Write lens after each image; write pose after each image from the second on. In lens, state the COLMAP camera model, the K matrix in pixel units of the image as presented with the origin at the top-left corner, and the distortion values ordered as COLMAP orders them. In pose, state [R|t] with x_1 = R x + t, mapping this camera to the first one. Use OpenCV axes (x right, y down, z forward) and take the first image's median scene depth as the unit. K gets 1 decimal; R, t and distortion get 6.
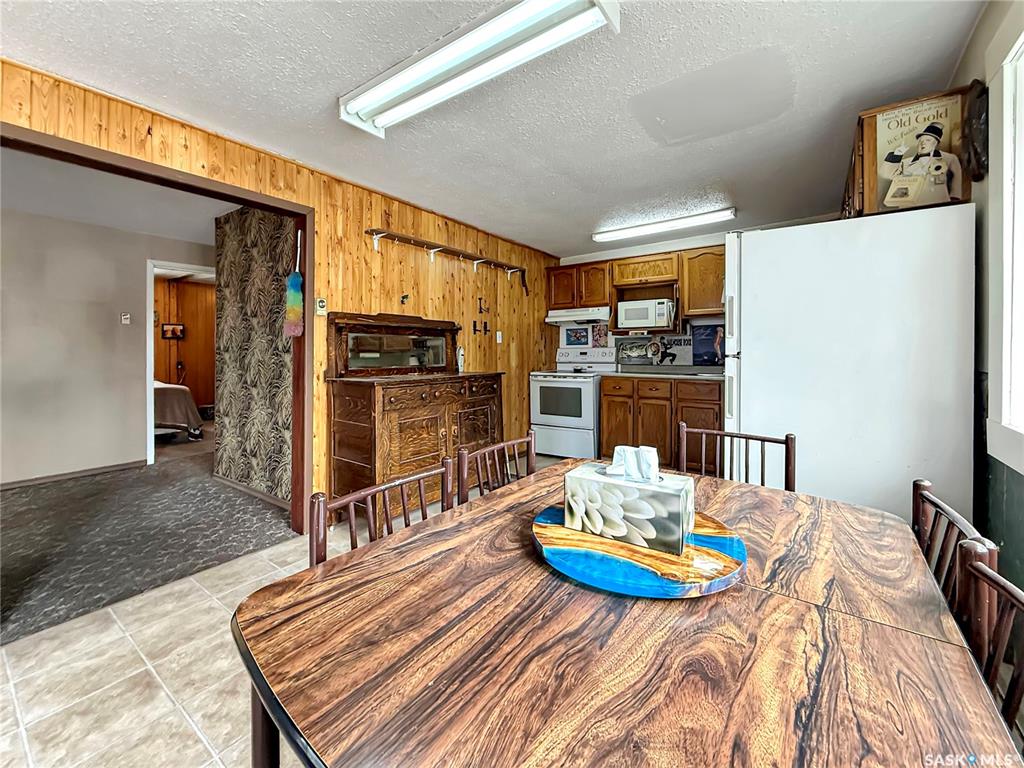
lens RADIAL K [[427.9, 0, 541.1], [0, 427.9, 329.8], [0, 0, 1]] dist [-0.001219, 0.000143]
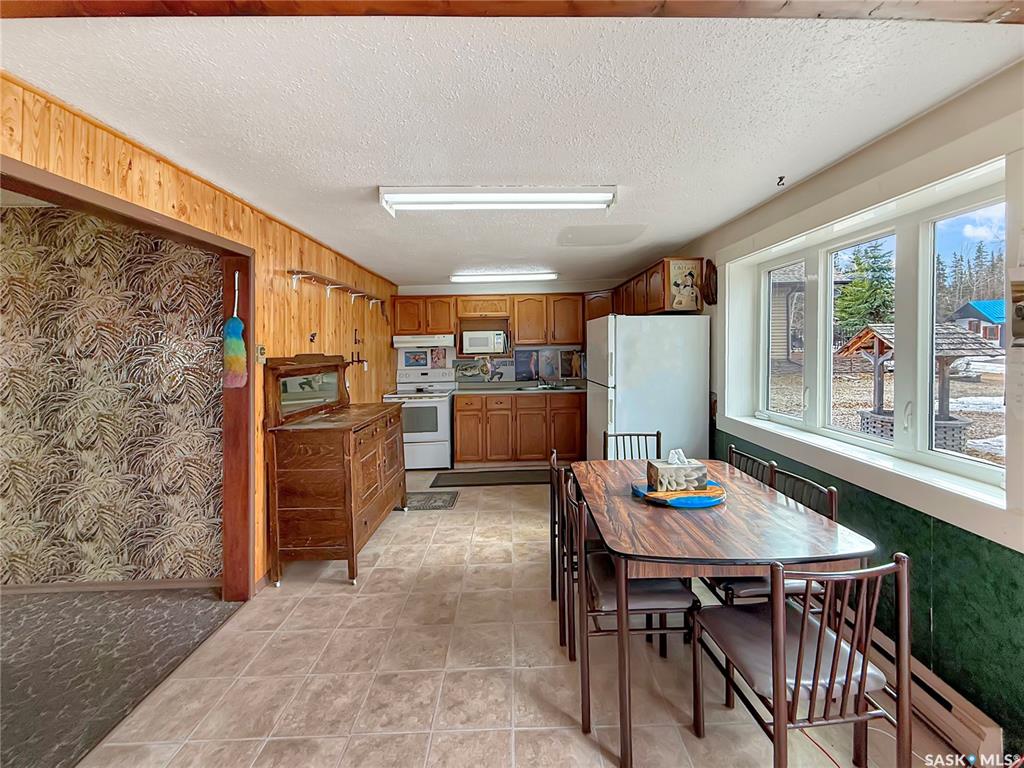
lens RADIAL K [[410.1, 0, 546.7], [0, 410.1, 324.0], [0, 0, 1]] dist [0.001844, 0.000236]
pose [[0.795743, 0.028337, 0.604971, -0.419669], [-0.020244, 0.999591, -0.020194, -0.085506], [-0.605296, 0.003823, 0.795991, -0.082397]]
